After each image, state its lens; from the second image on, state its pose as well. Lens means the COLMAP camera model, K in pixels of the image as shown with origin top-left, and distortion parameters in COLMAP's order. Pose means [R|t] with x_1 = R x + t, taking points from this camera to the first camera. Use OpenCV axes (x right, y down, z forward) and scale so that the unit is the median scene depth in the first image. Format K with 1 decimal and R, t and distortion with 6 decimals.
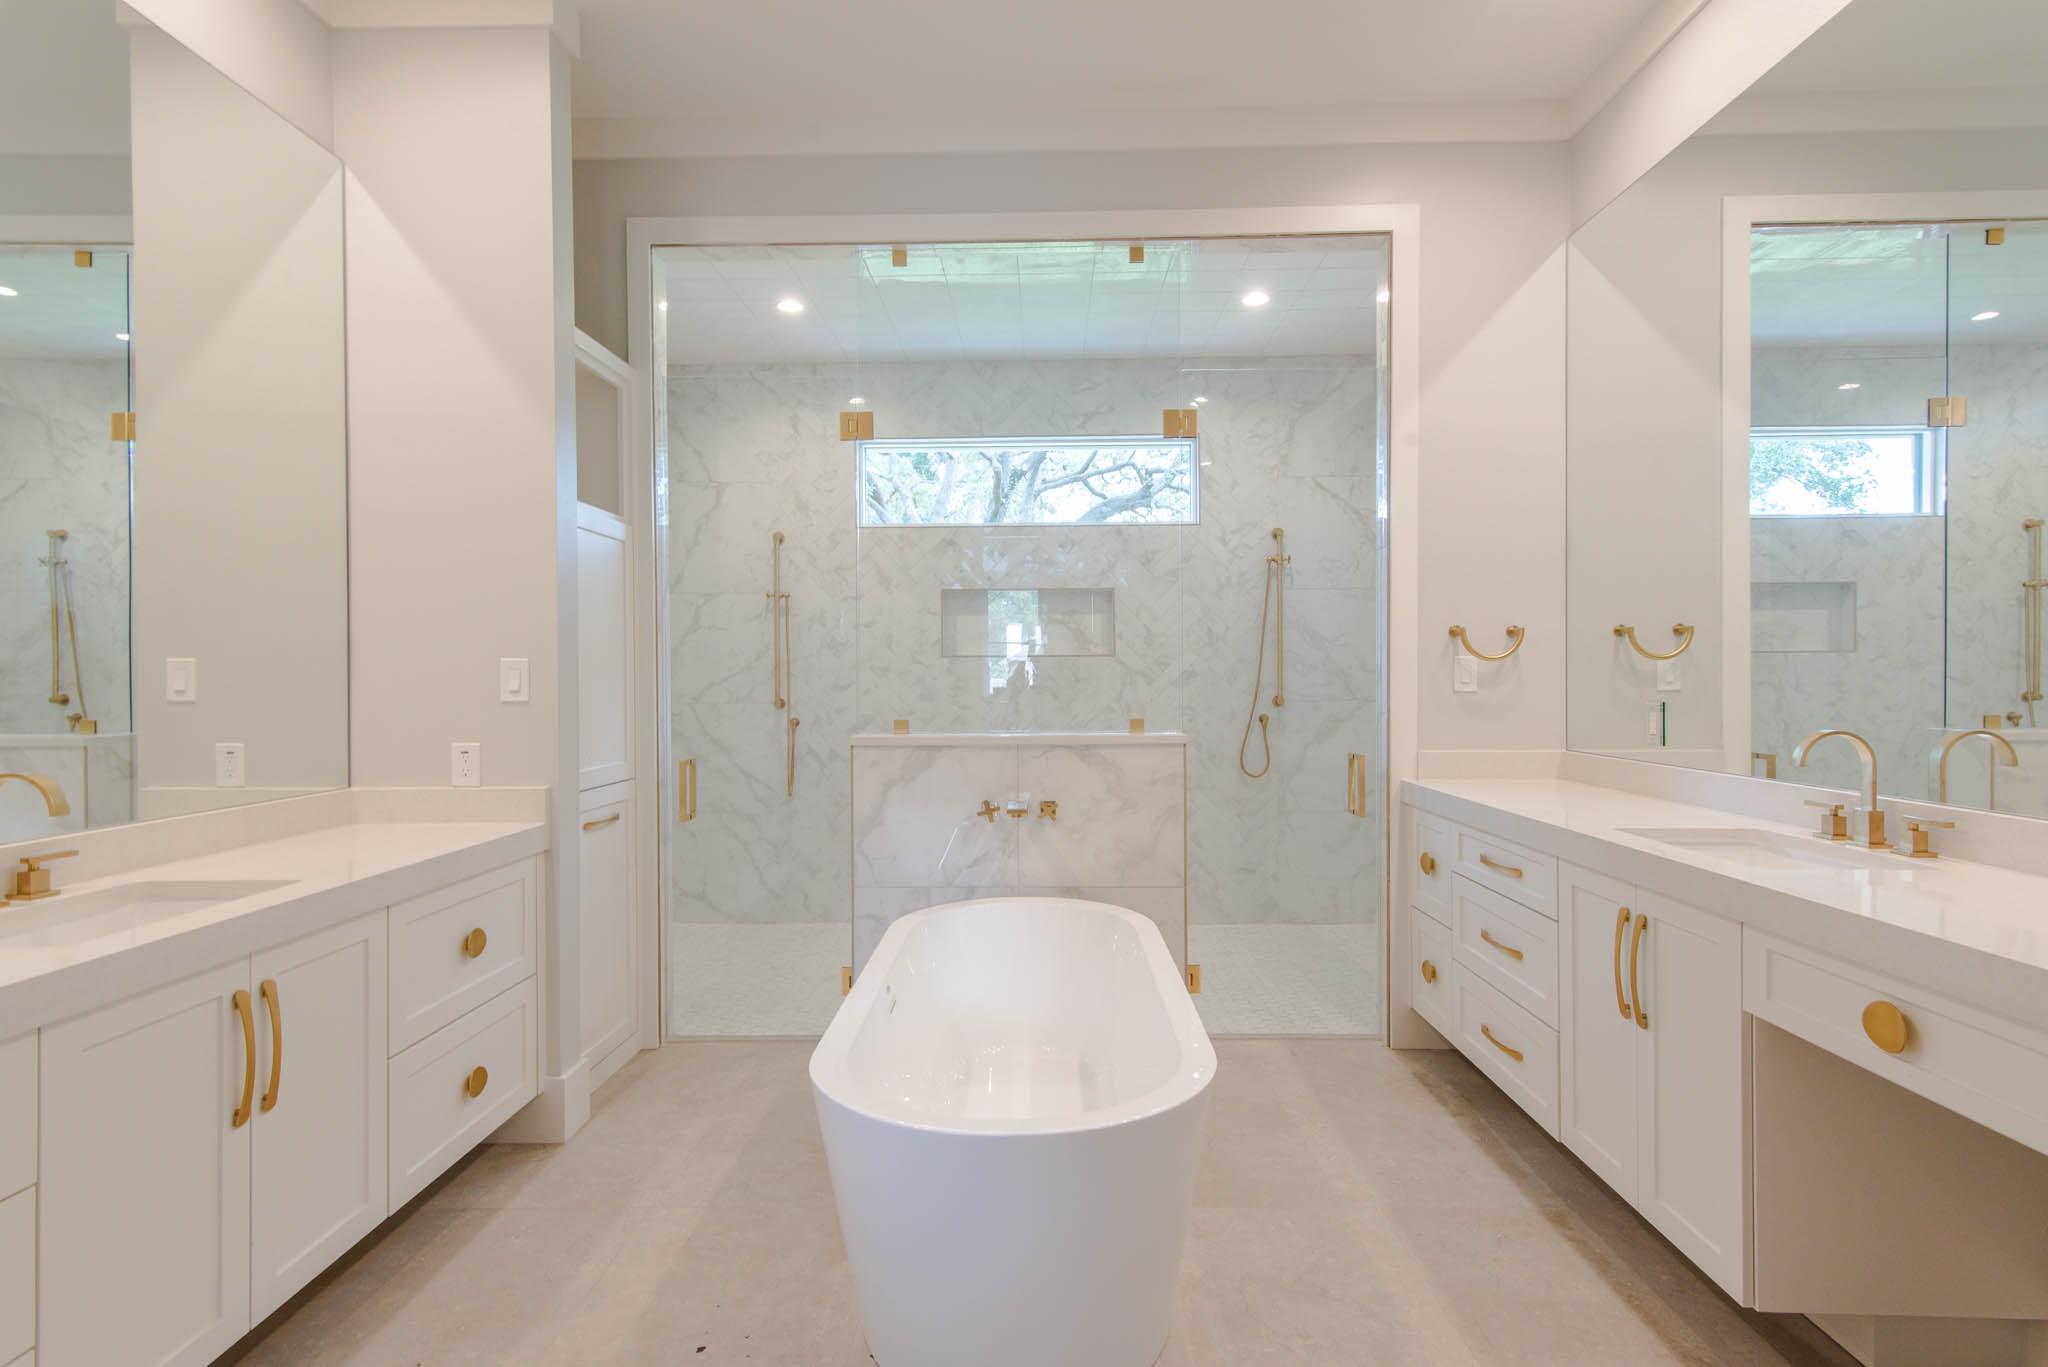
lens RADIAL K [[1020.8, 0, 1028.3], [0, 1020.8, 683.2], [0, 0, 1]] dist [0.024009, -0.005334]
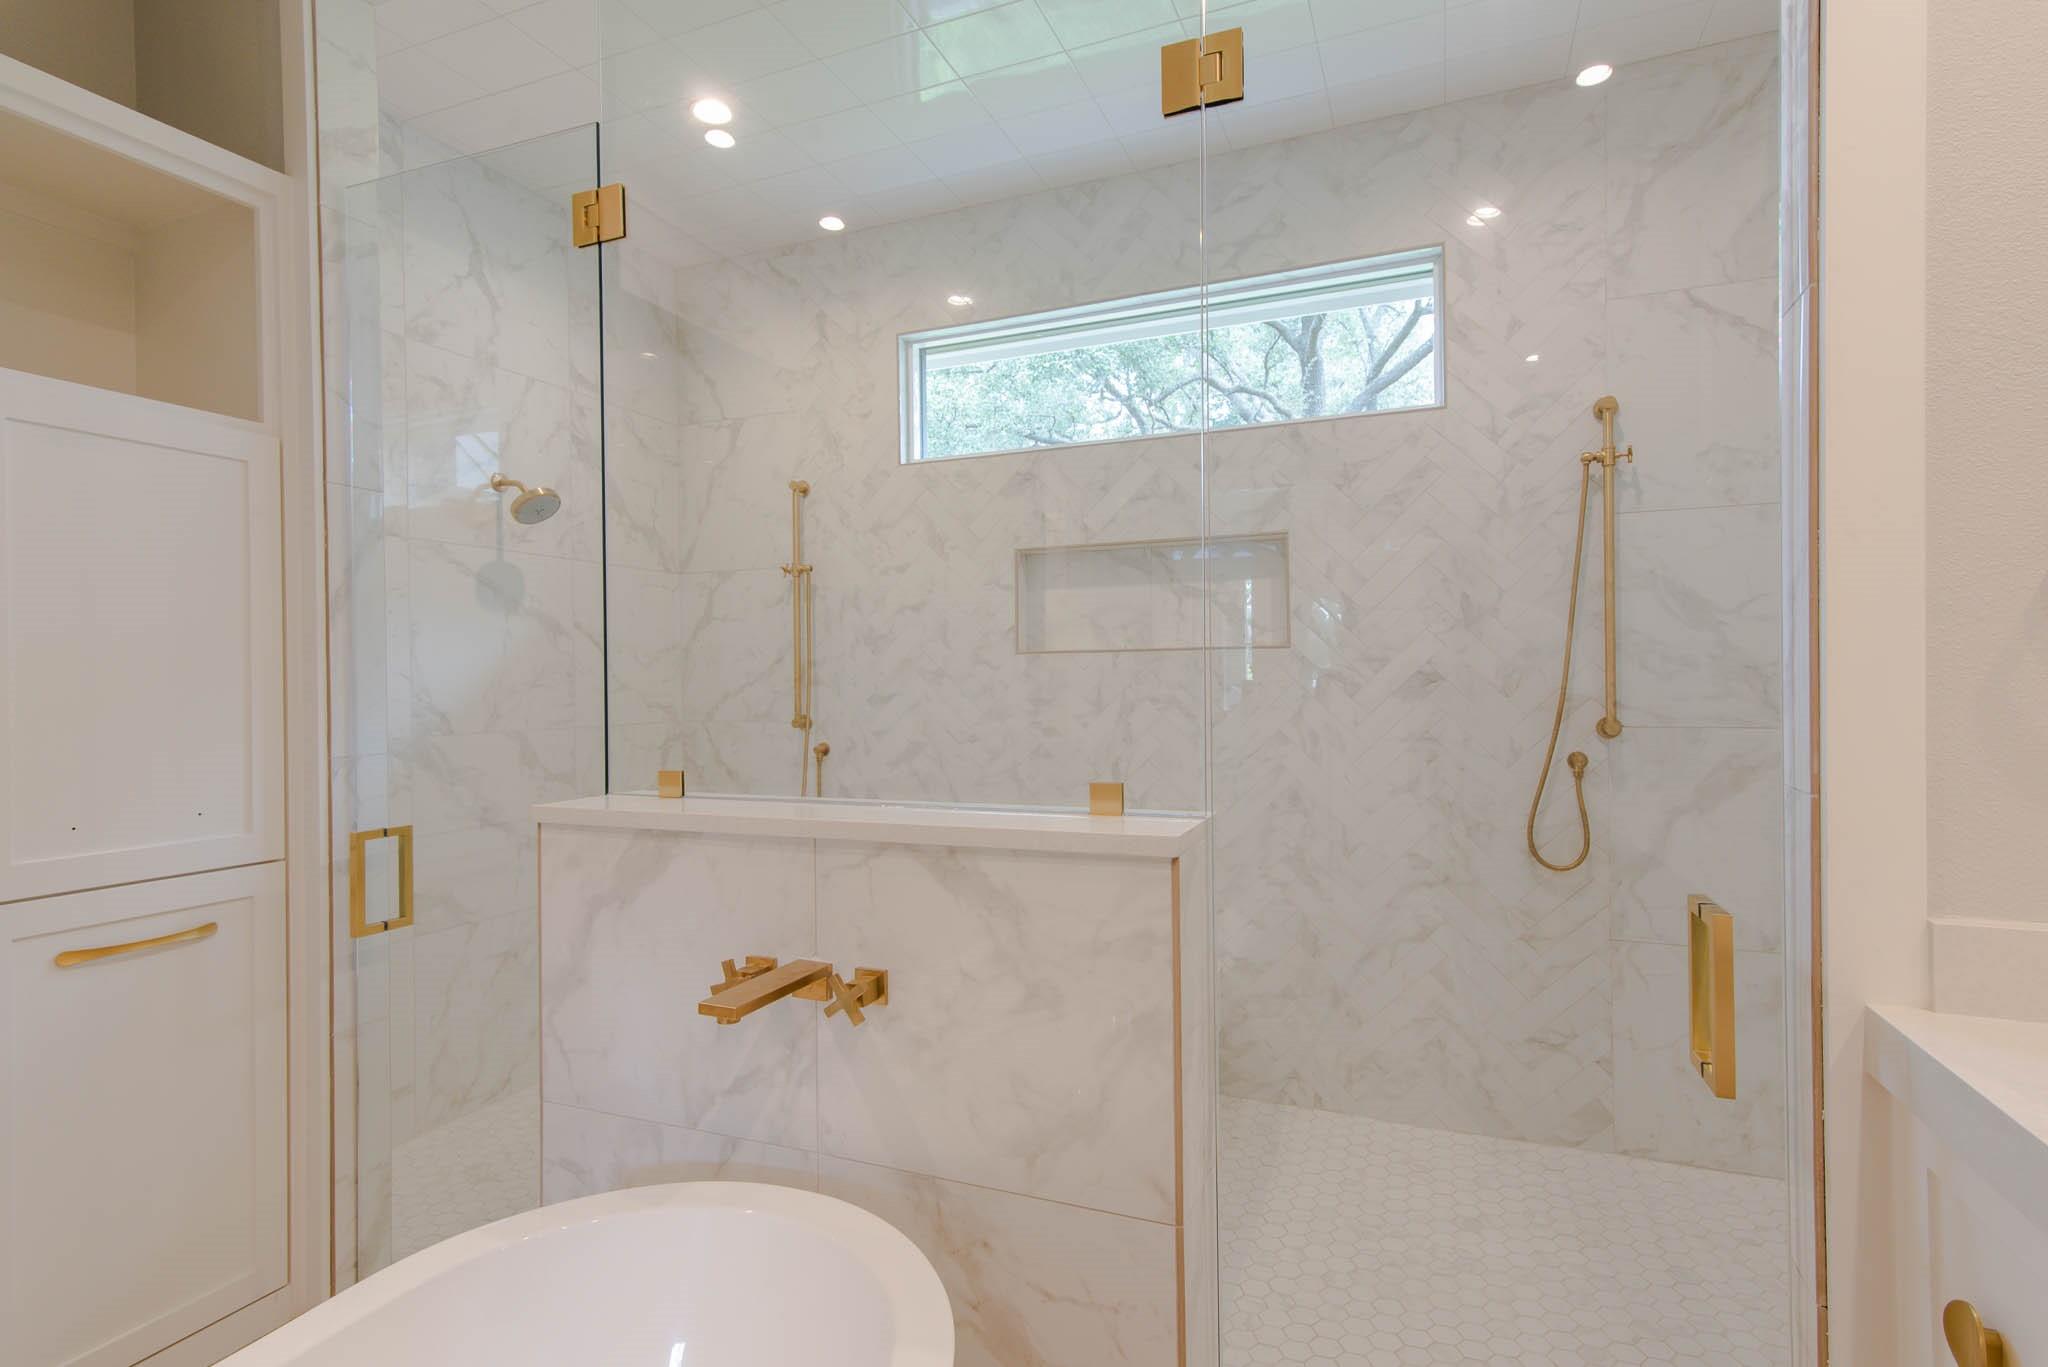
lens RADIAL K [[1020.8, 0, 1023.5], [0, 1020.8, 682.9], [0, 0, 1]] dist [0.024009, -0.005334]
pose [[0.930806, -0.004633, -0.365484, 0.234009], [0.003004, 0.999983, -0.005024, -0.005432], [0.365501, 0.003578, 0.930804, 0.591812]]
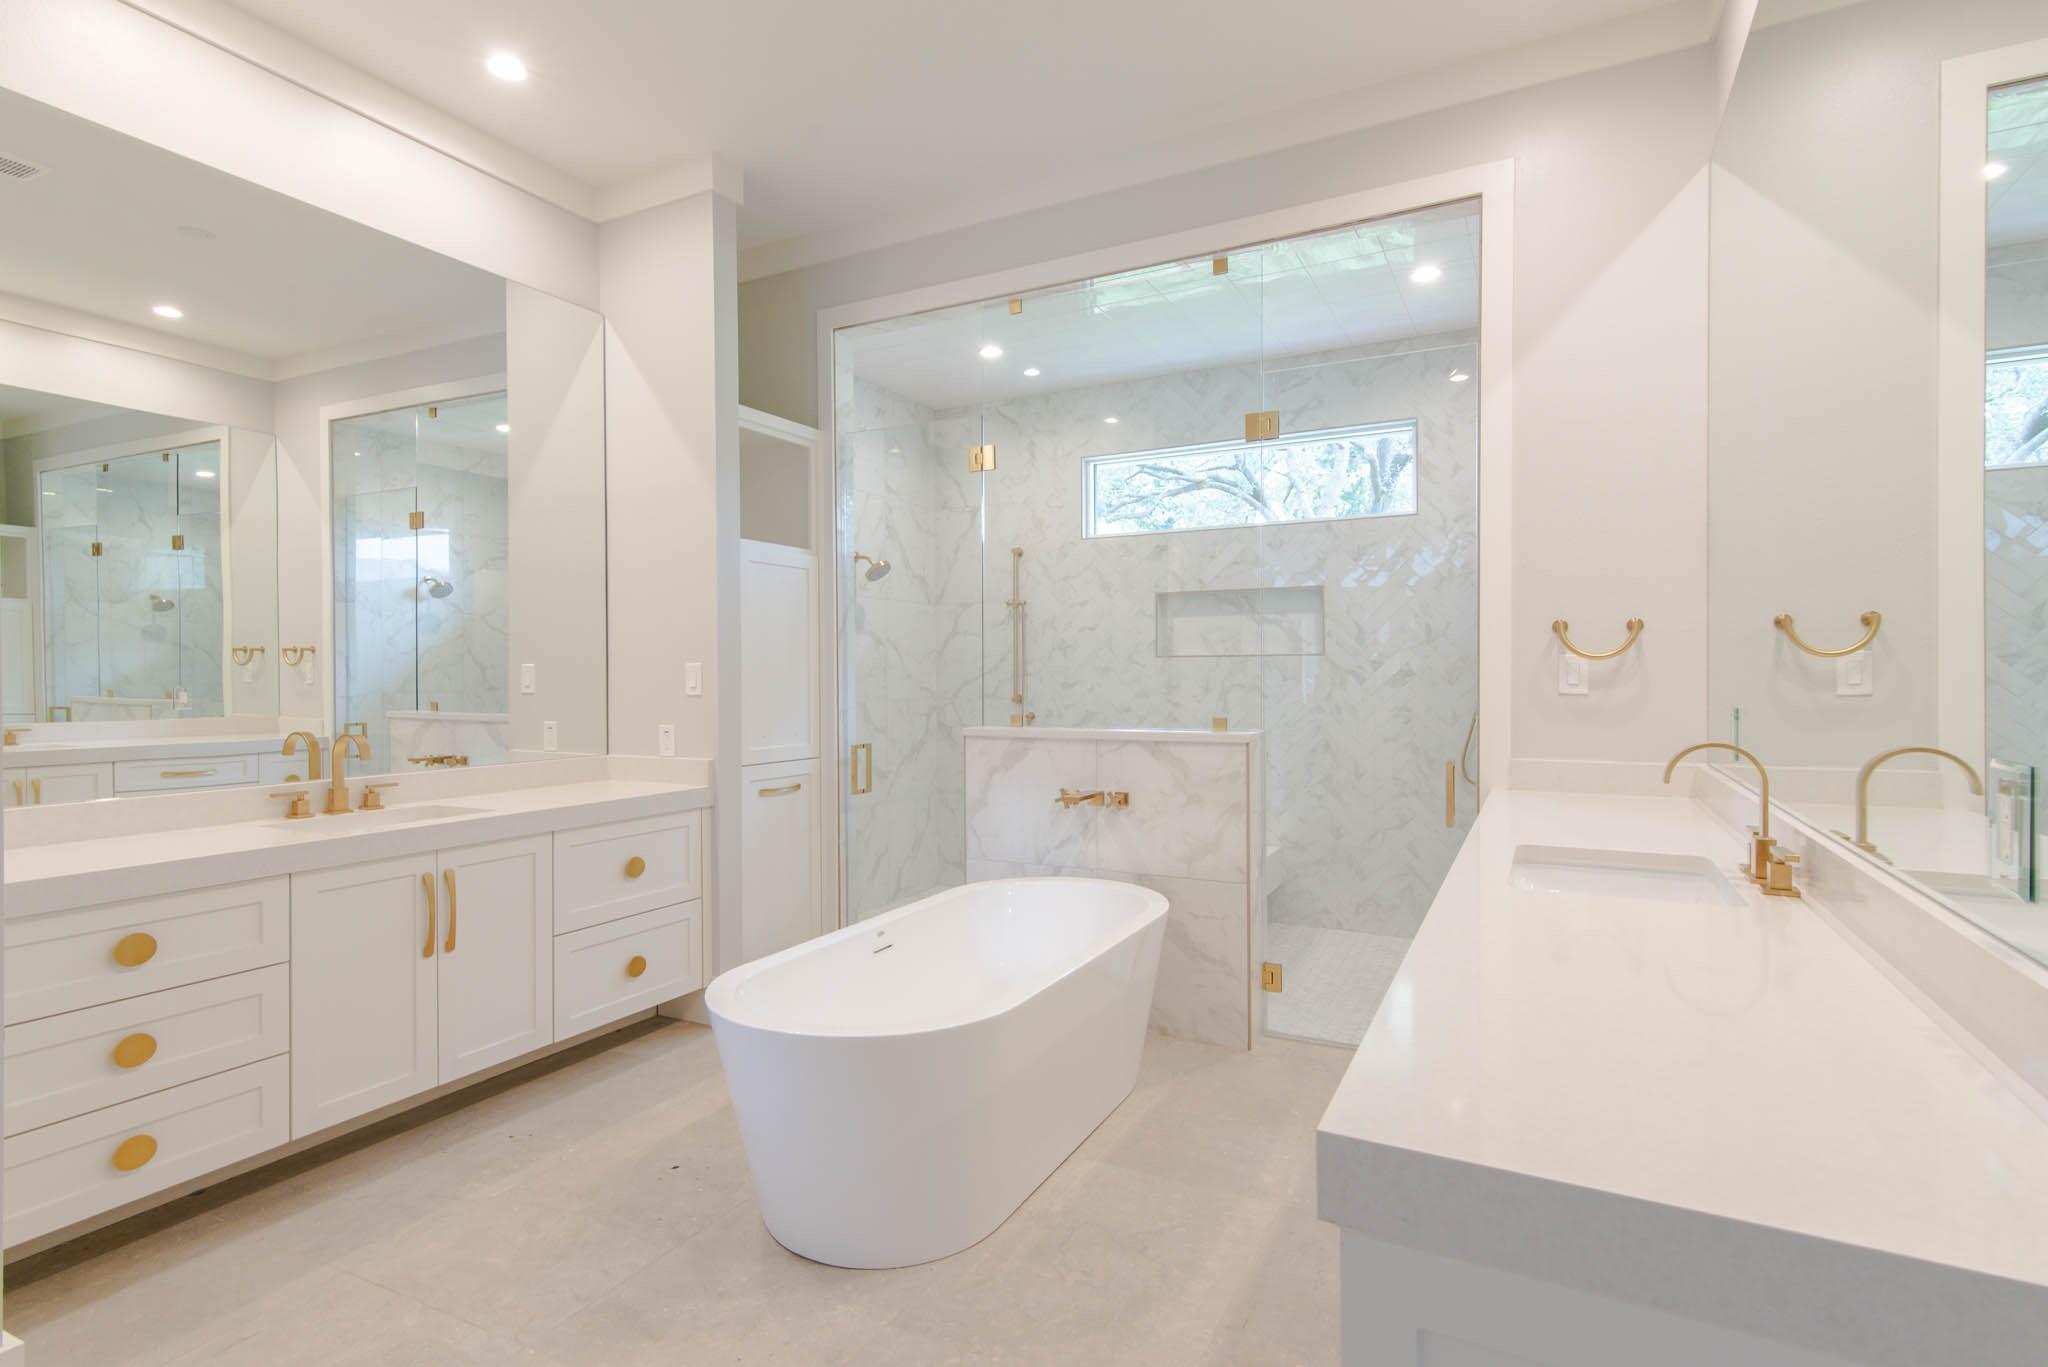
lens RADIAL K [[1020.8, 0, 1025.2], [0, 1020.8, 683.6], [0, 0, 1]] dist [0.024009, -0.005334]
pose [[0.896425, 0.004224, -0.443175, 0.390744], [-0.003046, 0.999990, 0.003370, -0.002269], [0.443185, -0.001671, 0.896429, -0.009296]]
